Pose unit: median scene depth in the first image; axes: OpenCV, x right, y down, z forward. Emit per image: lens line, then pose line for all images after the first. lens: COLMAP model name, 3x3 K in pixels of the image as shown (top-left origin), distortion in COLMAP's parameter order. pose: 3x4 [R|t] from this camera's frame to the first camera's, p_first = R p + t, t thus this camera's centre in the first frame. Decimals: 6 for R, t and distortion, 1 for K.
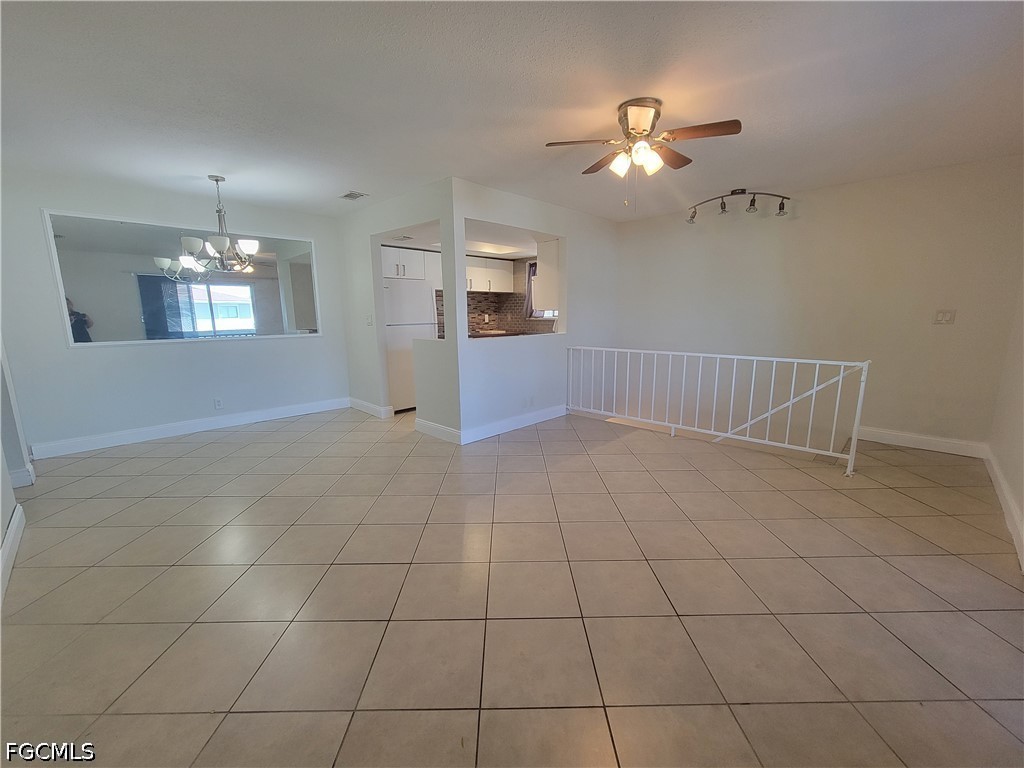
lens RADIAL K [[418.7, 0, 512.3], [0, 418.7, 389.9], [0, 0, 1]] dist [-0.003511, 0.000804]
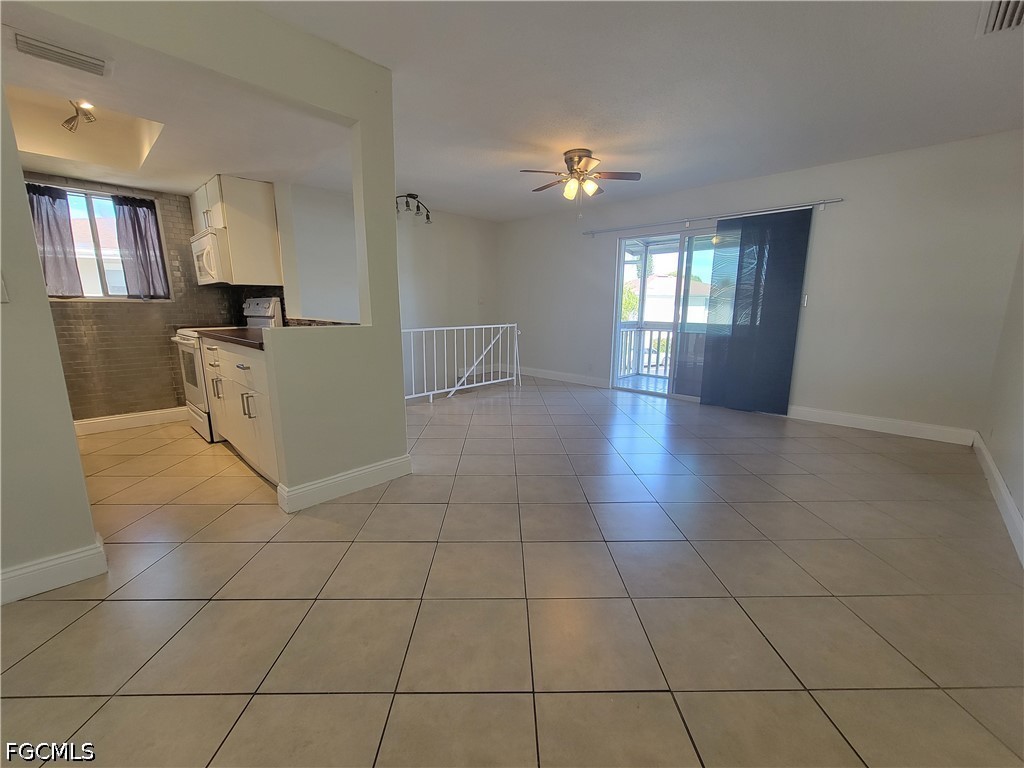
lens RADIAL K [[420.3, 0, 512.7], [0, 420.3, 388.7], [0, 0, 1]] dist [-0.003305, 0.001225]
pose [[-0.007613, -0.186148, 0.982492, -0.822475], [0.180559, 0.966115, 0.184444, -0.107765], [-0.983535, 0.178802, 0.026256, 0.824112]]
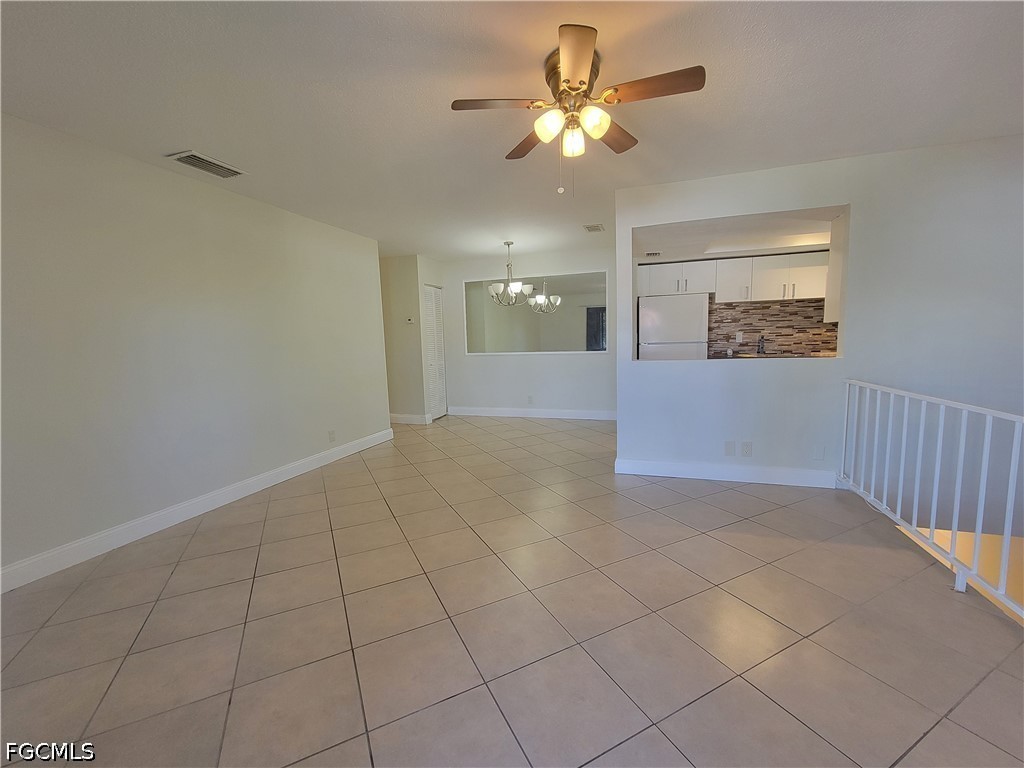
lens RADIAL K [[419.9, 0, 512.3], [0, 419.9, 389.6], [0, 0, 1]] dist [-0.004198, 0.000917]
pose [[0.439364, 0.100822, -0.892634, 0.611021], [-0.140167, 0.989205, 0.042738, -0.060214], [0.887306, 0.106341, 0.448753, 0.378840]]
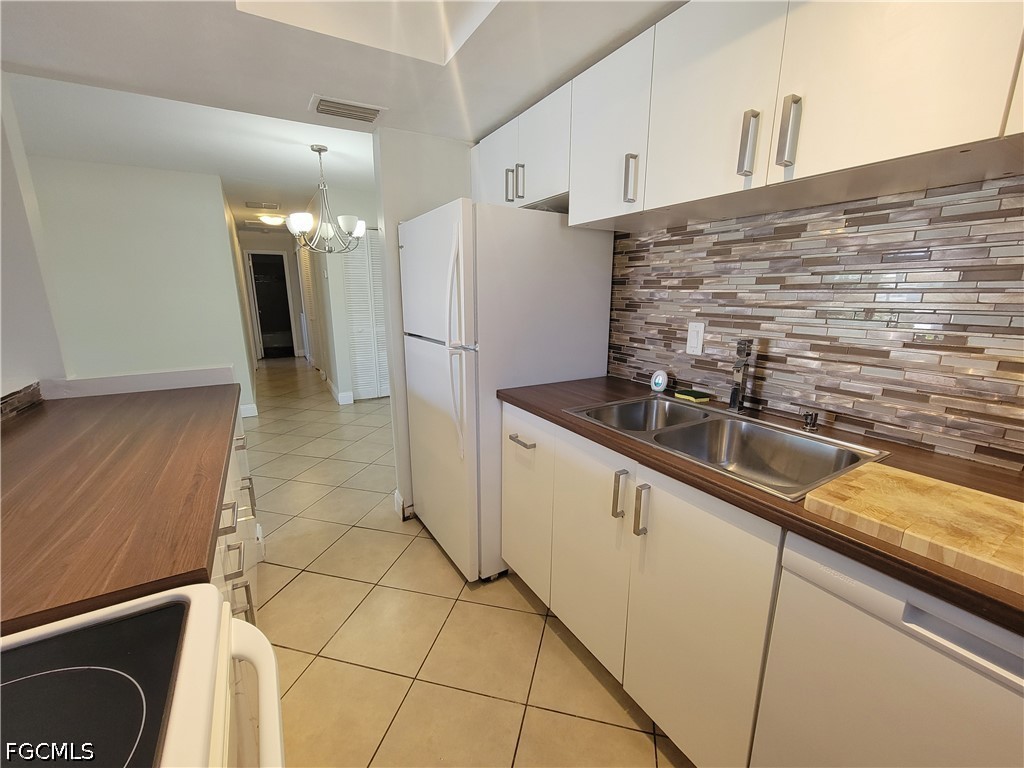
lens RADIAL K [[420.3, 0, 512.7], [0, 420.3, 388.7], [0, 0, 1]] dist [-0.003305, 0.001225]
pose [[-0.255221, 0.224972, -0.940346, 0.139434], [-0.176471, 0.945379, 0.274072, -0.314719], [0.950642, 0.235893, -0.201580, 1.580149]]
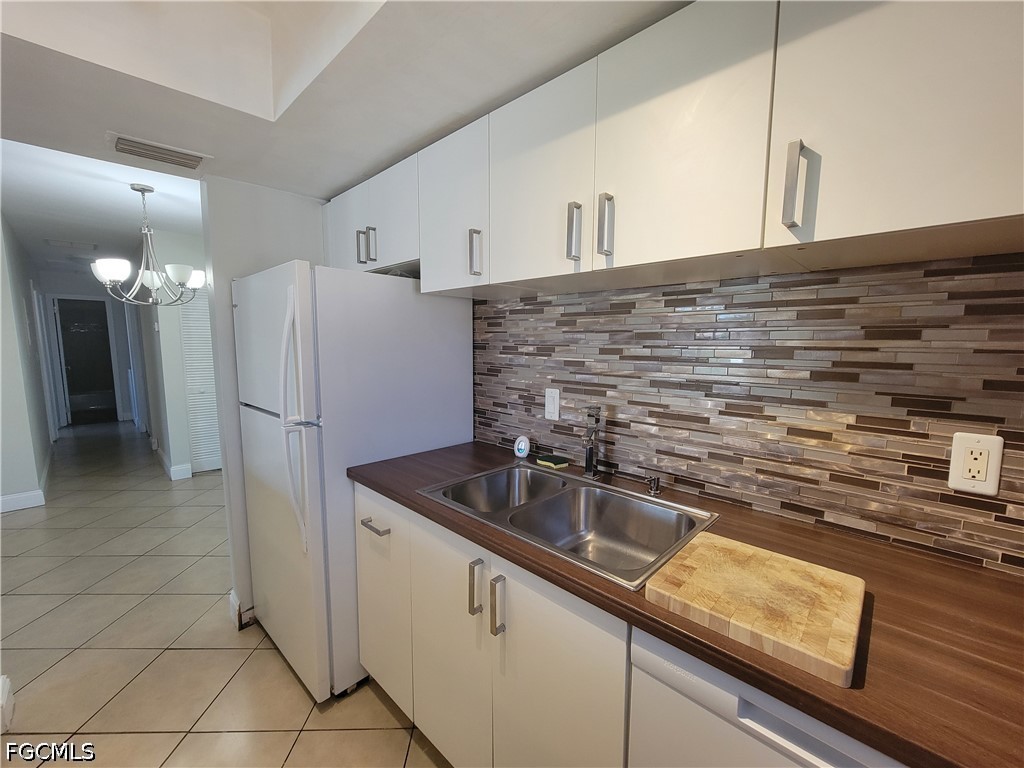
lens RADIAL K [[418.7, 0, 512.3], [0, 418.7, 389.9], [0, 0, 1]] dist [-0.003511, 0.000804]
pose [[0.008178, 0.123778, -0.992276, 0.106933], [-0.188141, 0.974778, 0.120045, -0.337297], [0.982108, 0.185706, 0.031260, 1.601877]]
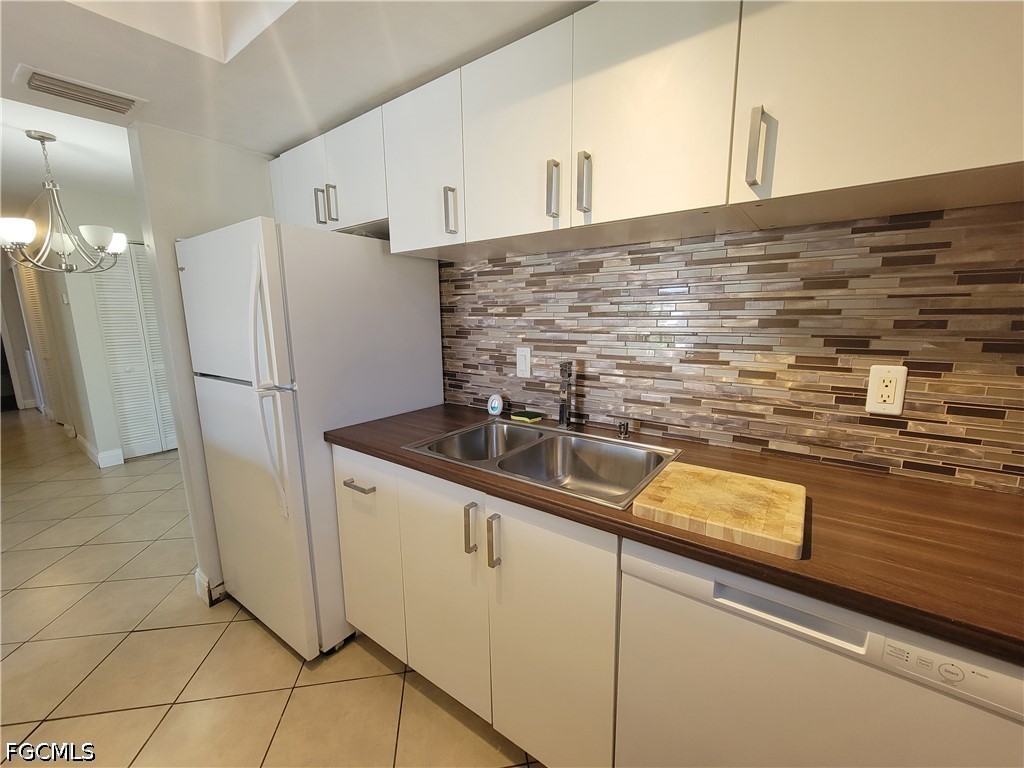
lens RADIAL K [[419.9, 0, 512.3], [0, 419.9, 389.6], [0, 0, 1]] dist [-0.004198, 0.000917]
pose [[0.138495, 0.182809, -0.973345, 0.124546], [-0.171733, 0.972360, 0.158189, -0.319785], [0.975360, 0.145247, 0.166061, 1.575633]]
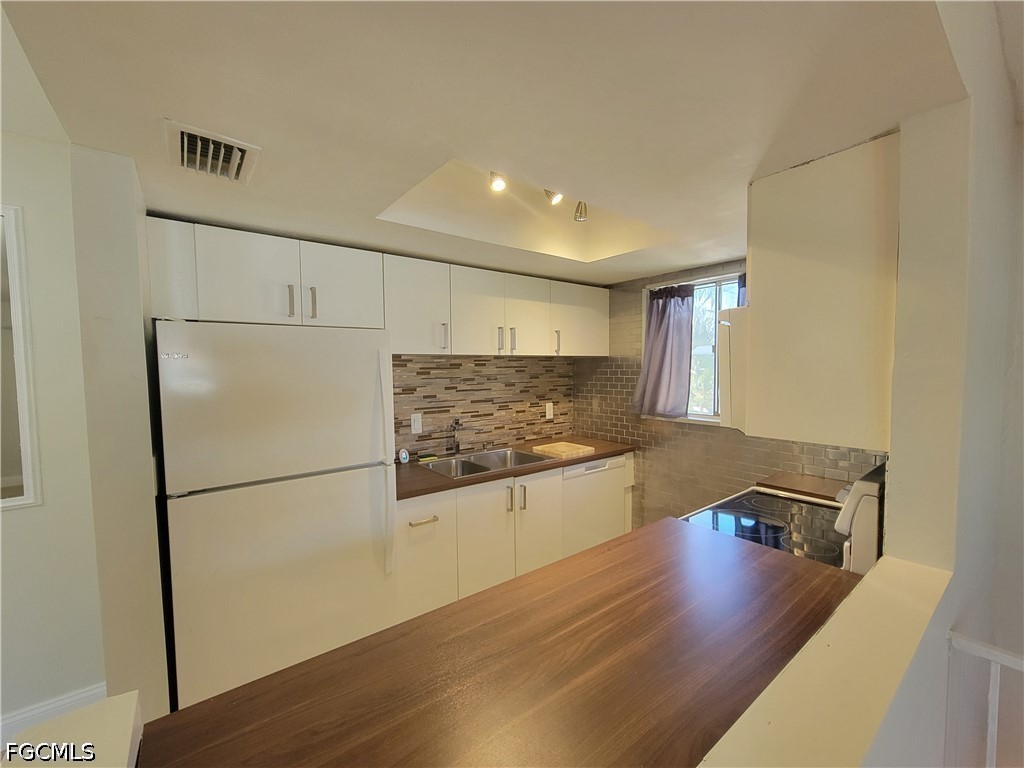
lens RADIAL K [[419.9, 0, 512.3], [0, 419.9, 389.6], [0, 0, 1]] dist [-0.004198, 0.000917]
pose [[0.990035, 0.004153, -0.140762, -0.068082], [-0.022307, 0.991570, -0.127636, -0.249123], [0.139046, 0.129504, 0.981782, 0.992764]]
